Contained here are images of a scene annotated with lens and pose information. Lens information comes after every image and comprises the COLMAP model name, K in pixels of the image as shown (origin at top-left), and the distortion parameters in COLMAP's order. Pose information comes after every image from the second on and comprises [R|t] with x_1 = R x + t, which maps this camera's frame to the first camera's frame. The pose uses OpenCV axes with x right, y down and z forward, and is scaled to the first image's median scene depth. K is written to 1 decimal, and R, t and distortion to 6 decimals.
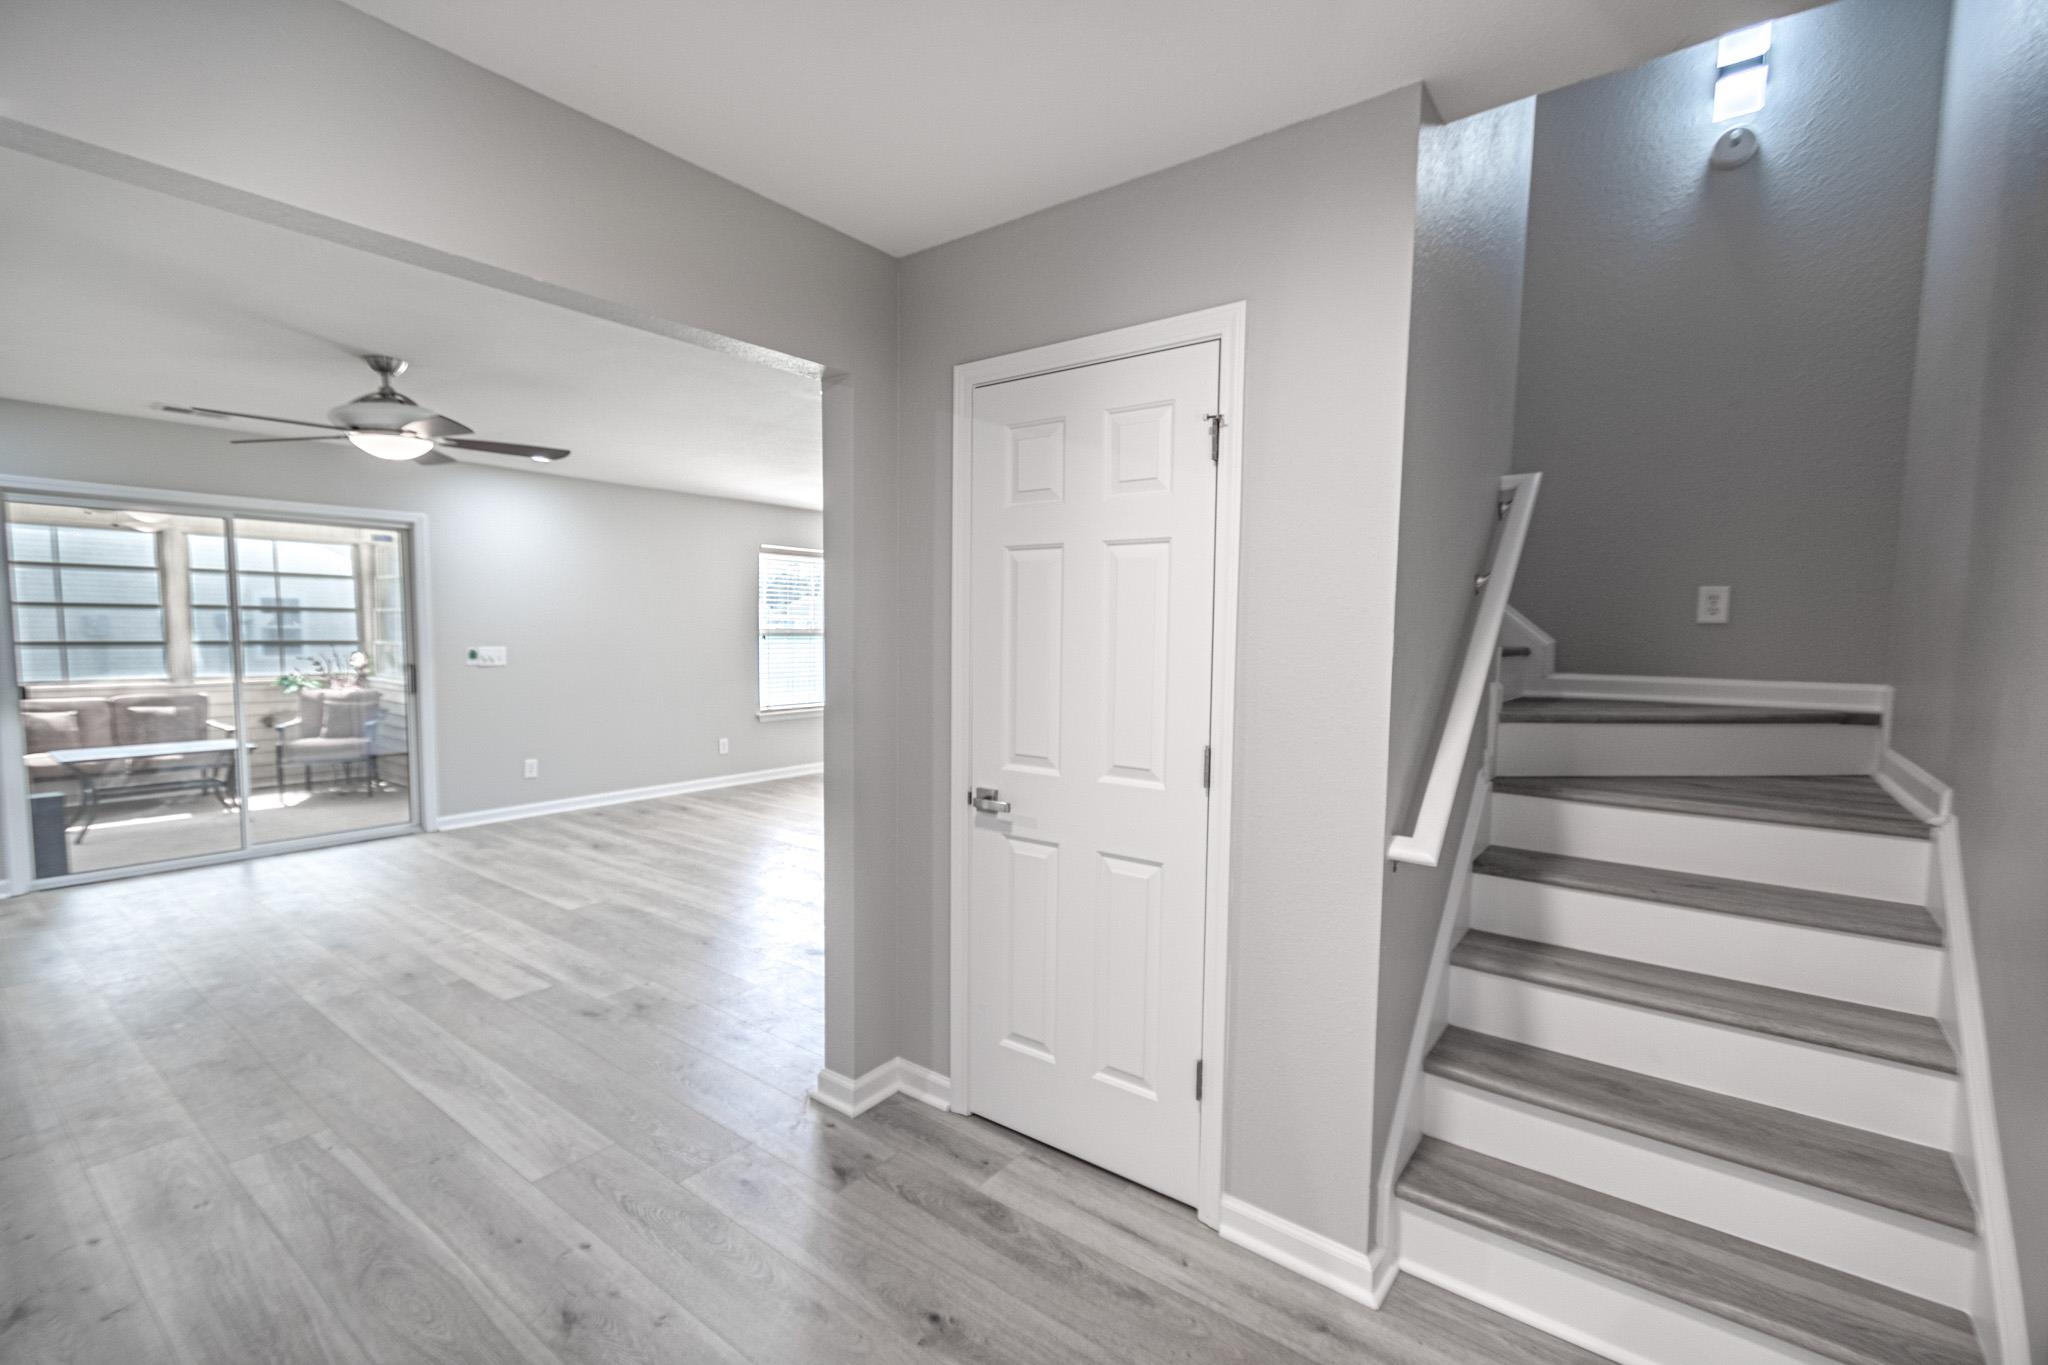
lens RADIAL K [[887.5, 0, 1025.0], [0, 887.5, 689.5], [0, 0, 1]] dist [0.002526, -0.000294]
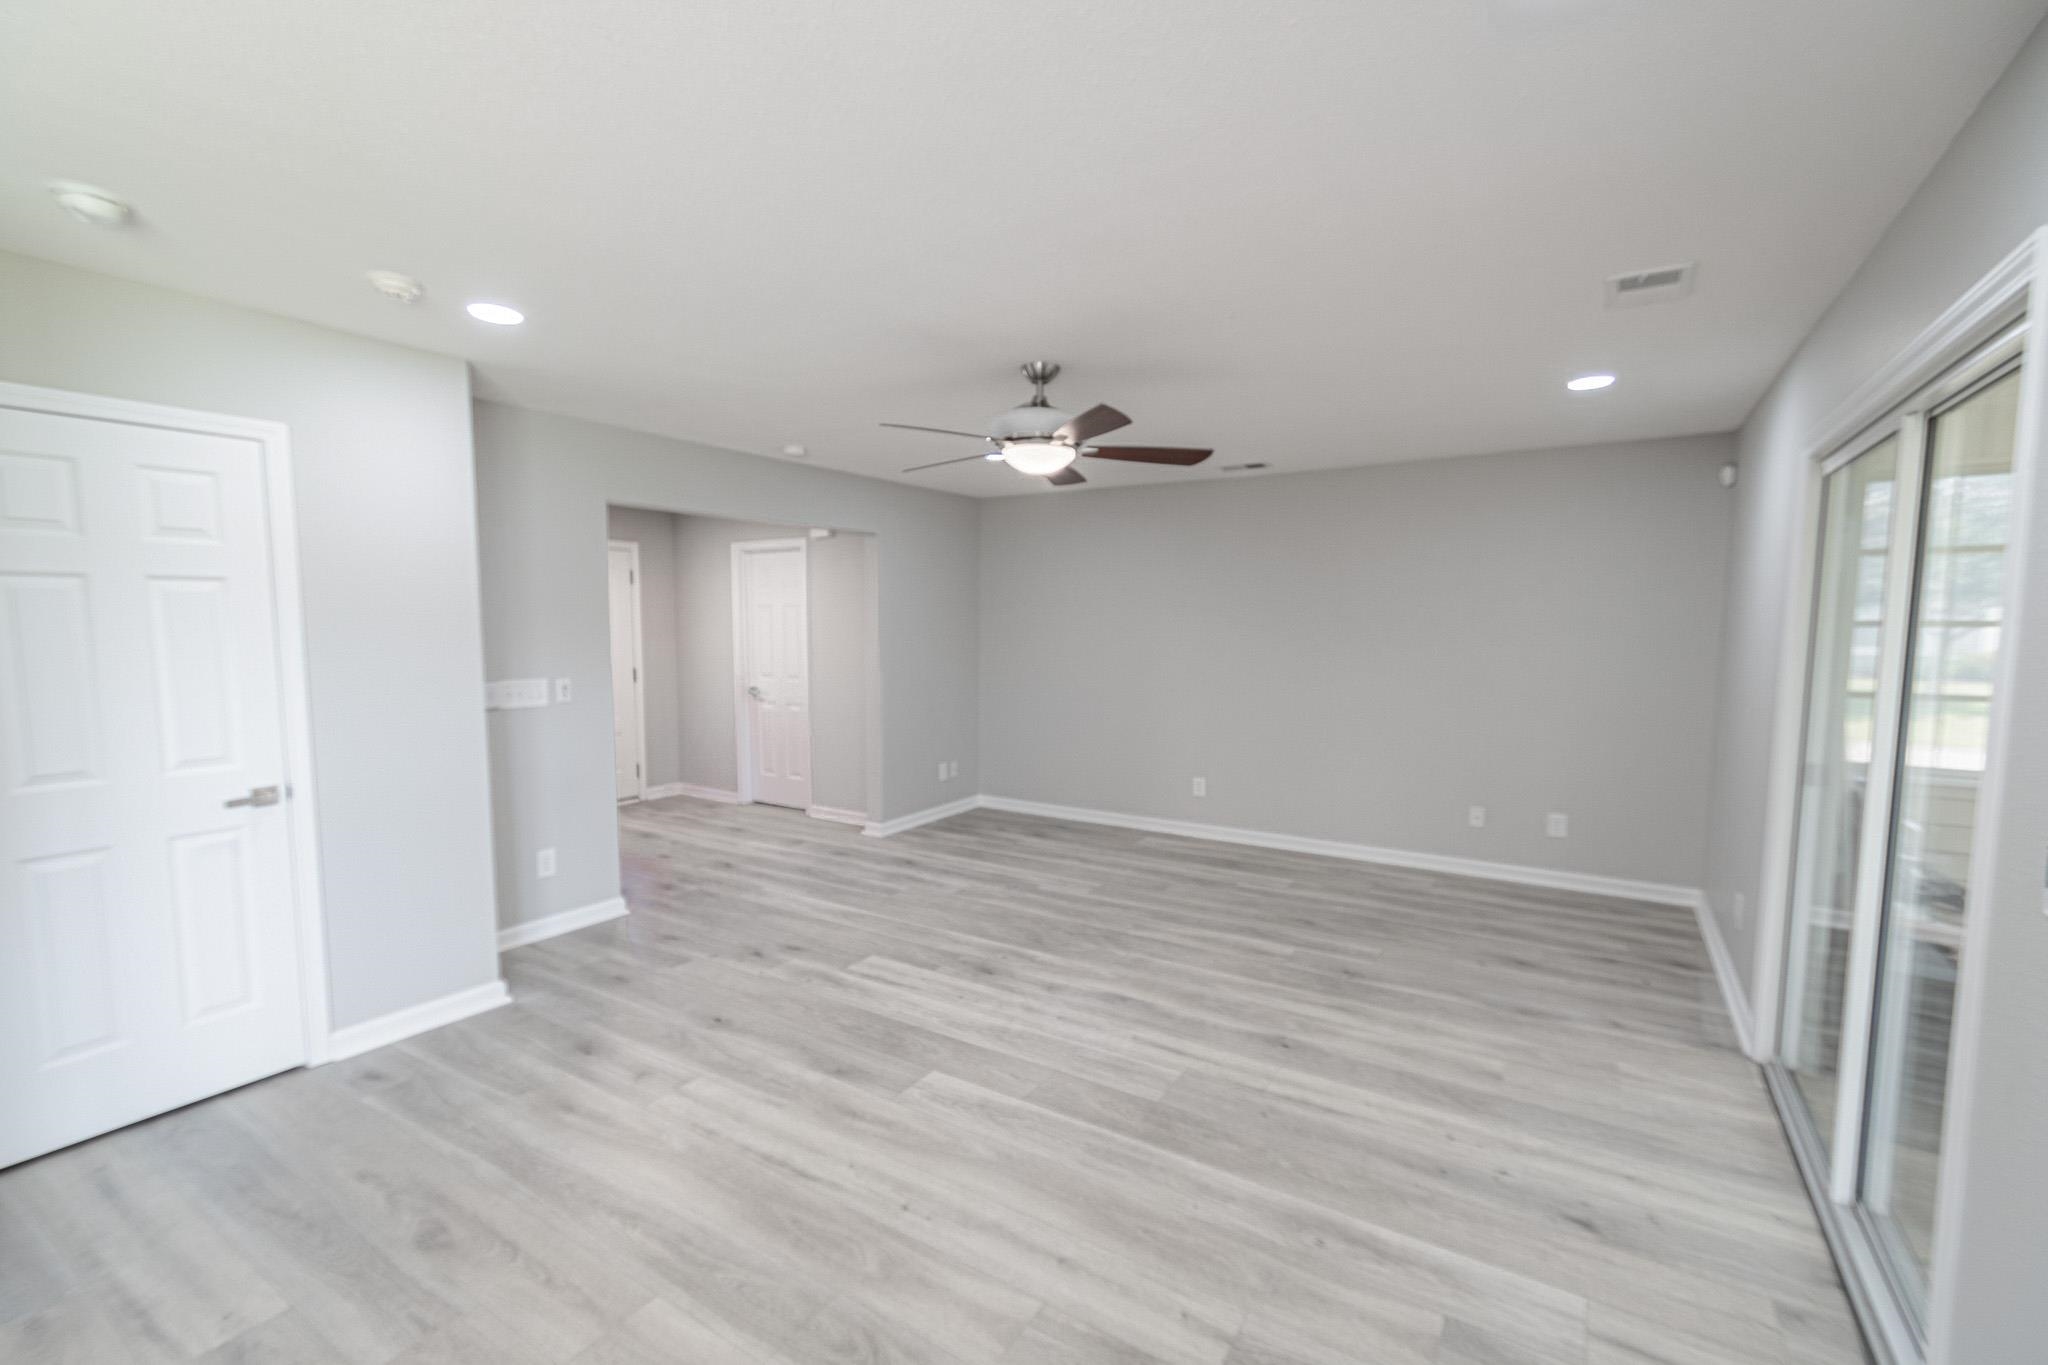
lens RADIAL K [[887.5, 0, 1021.2], [0, 887.5, 692.6], [0, 0, 1]] dist [0.002526, -0.000294]
pose [[-0.997057, -0.007639, -0.076281, -0.611592], [-0.019146, 0.988305, 0.151283, -0.169739], [0.074233, 0.152298, -0.985543, 1.905489]]
